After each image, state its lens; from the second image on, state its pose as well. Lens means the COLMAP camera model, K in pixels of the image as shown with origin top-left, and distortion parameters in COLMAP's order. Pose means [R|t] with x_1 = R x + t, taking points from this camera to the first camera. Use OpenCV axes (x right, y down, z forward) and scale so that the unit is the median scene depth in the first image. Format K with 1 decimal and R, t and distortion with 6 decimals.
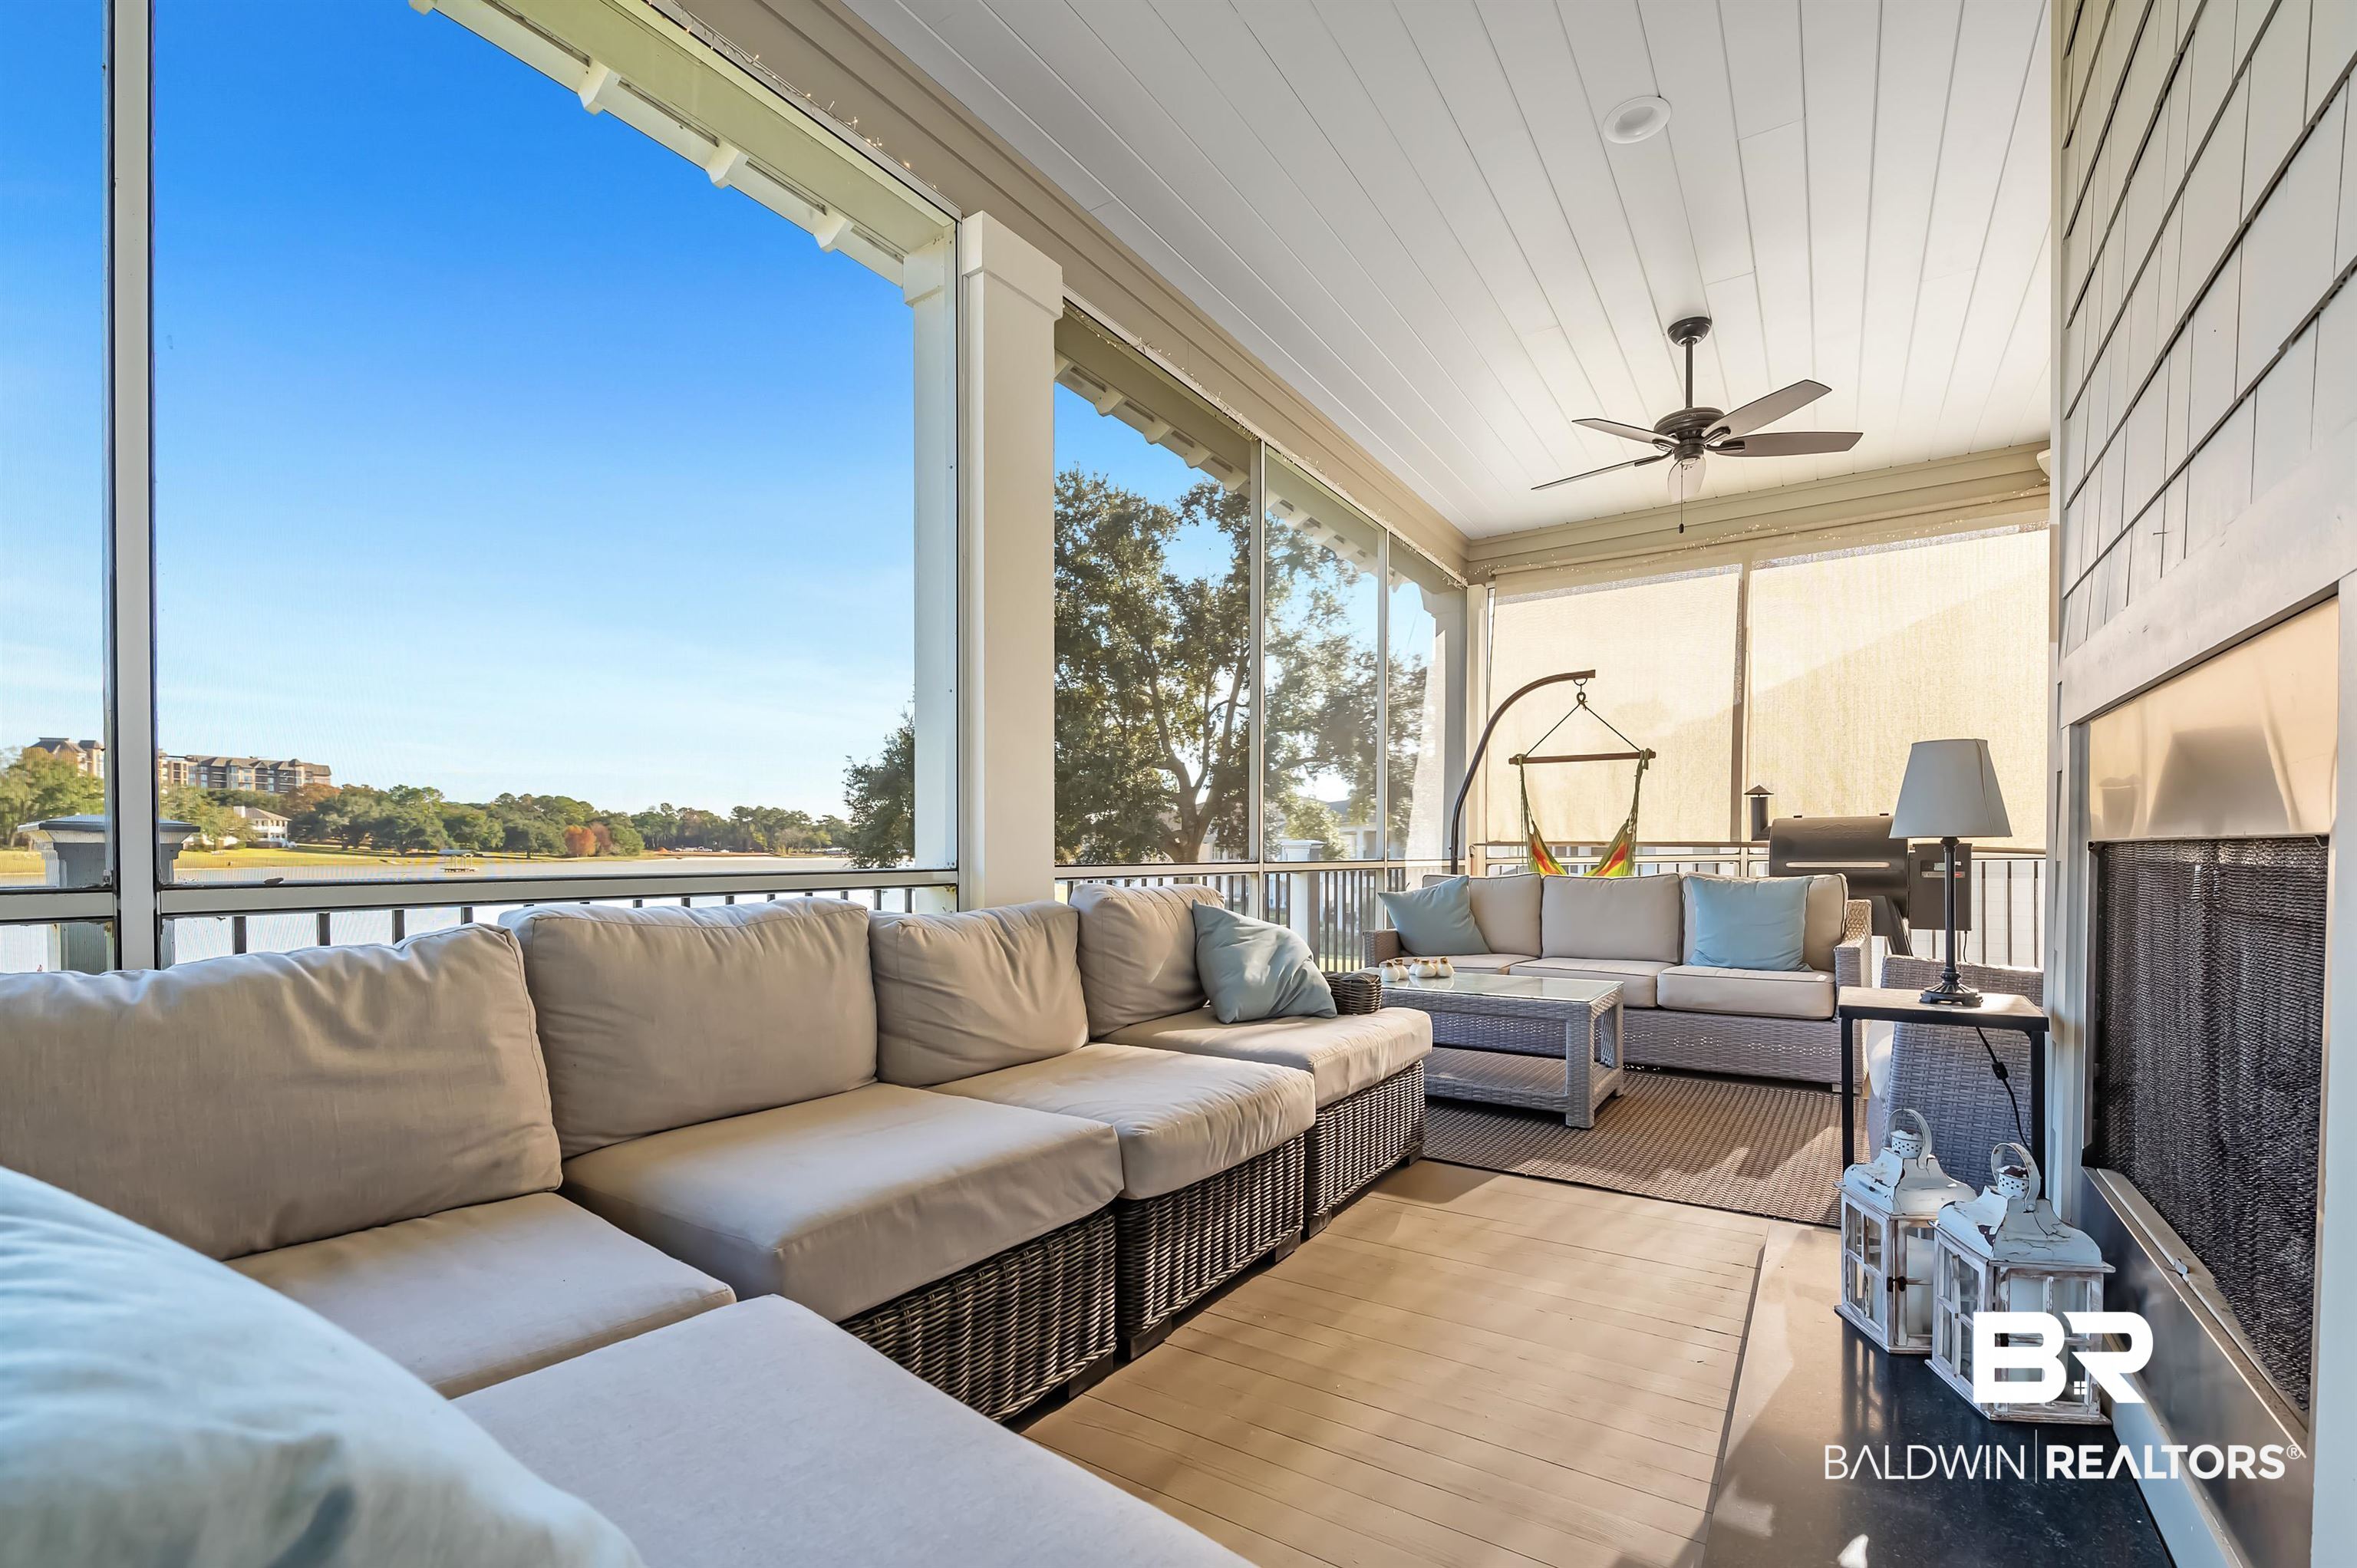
lens RADIAL K [[968.3, 0, 1198.7], [0, 968.3, 854.7], [0, 0, 1]] dist [0.000249, 0.000207]
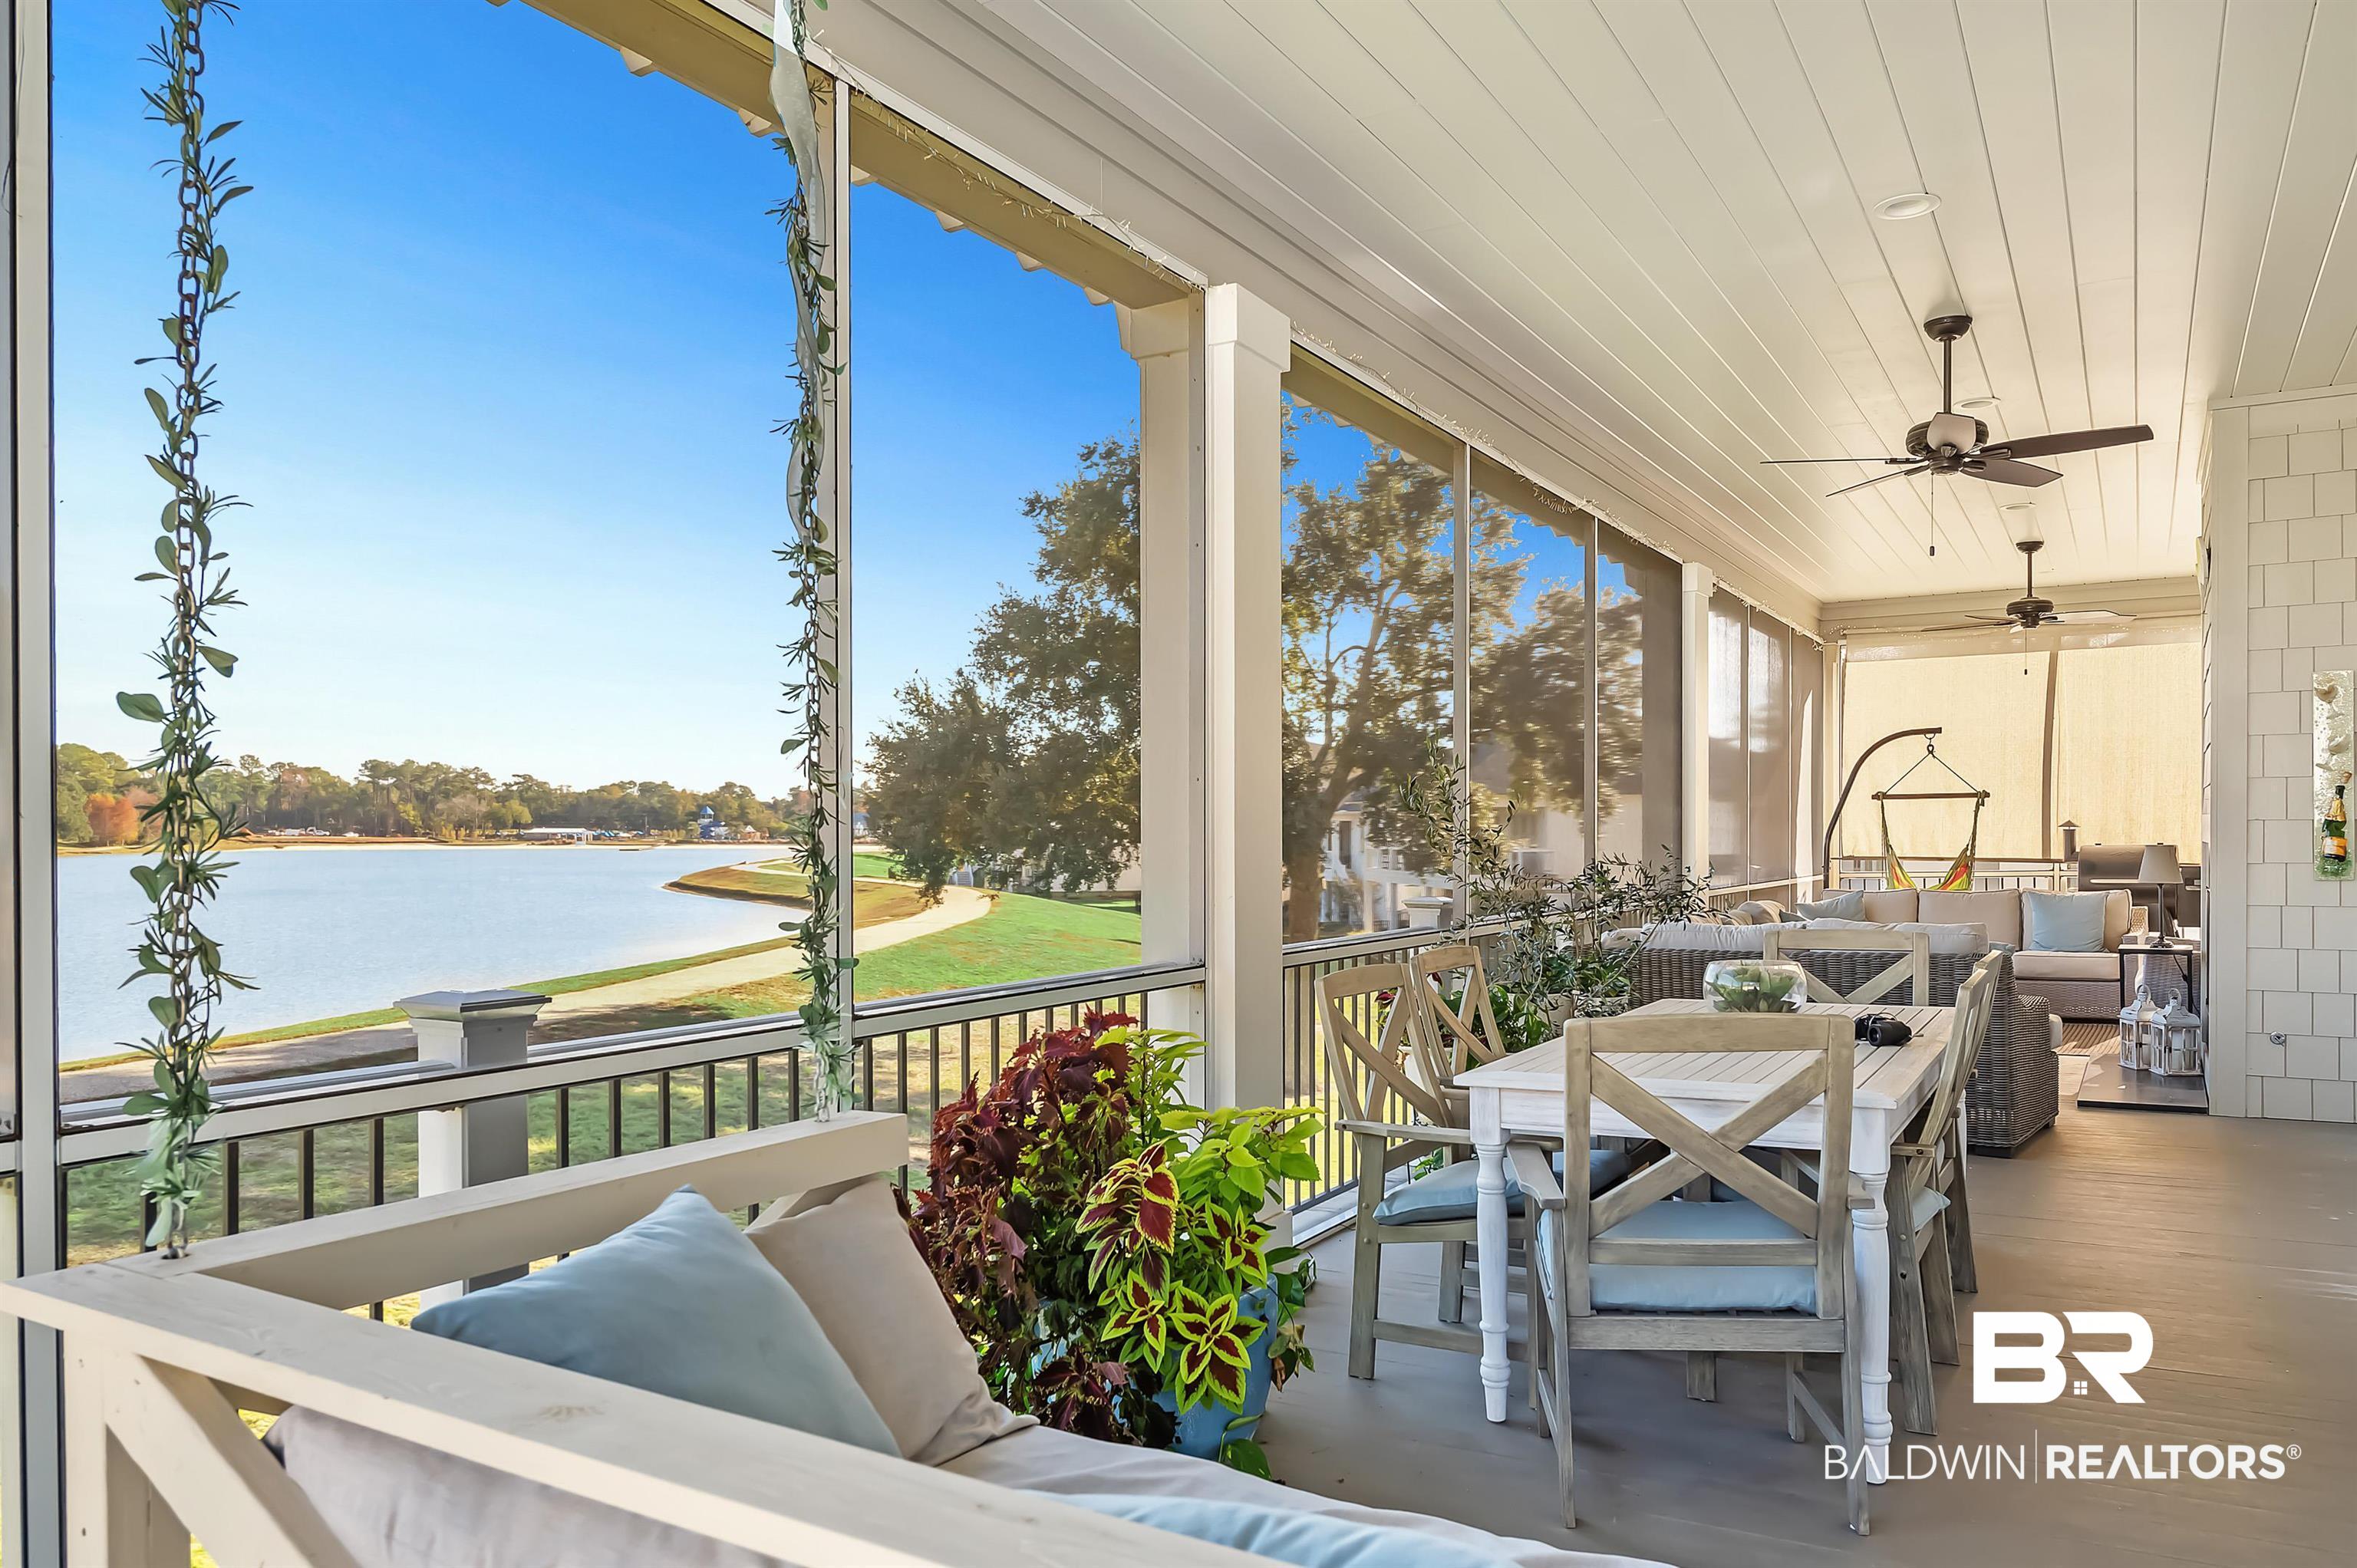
lens RADIAL K [[1586.2, 0, 1177.4], [0, 1586.2, 789.6], [0, 0, 1]] dist [-0.002907, -0.000044]
pose [[0.999607, -0.001856, 0.027983, -0.587222], [0.002705, 0.999536, -0.030344, -0.042771], [-0.027913, 0.030407, 0.999148, -0.947437]]
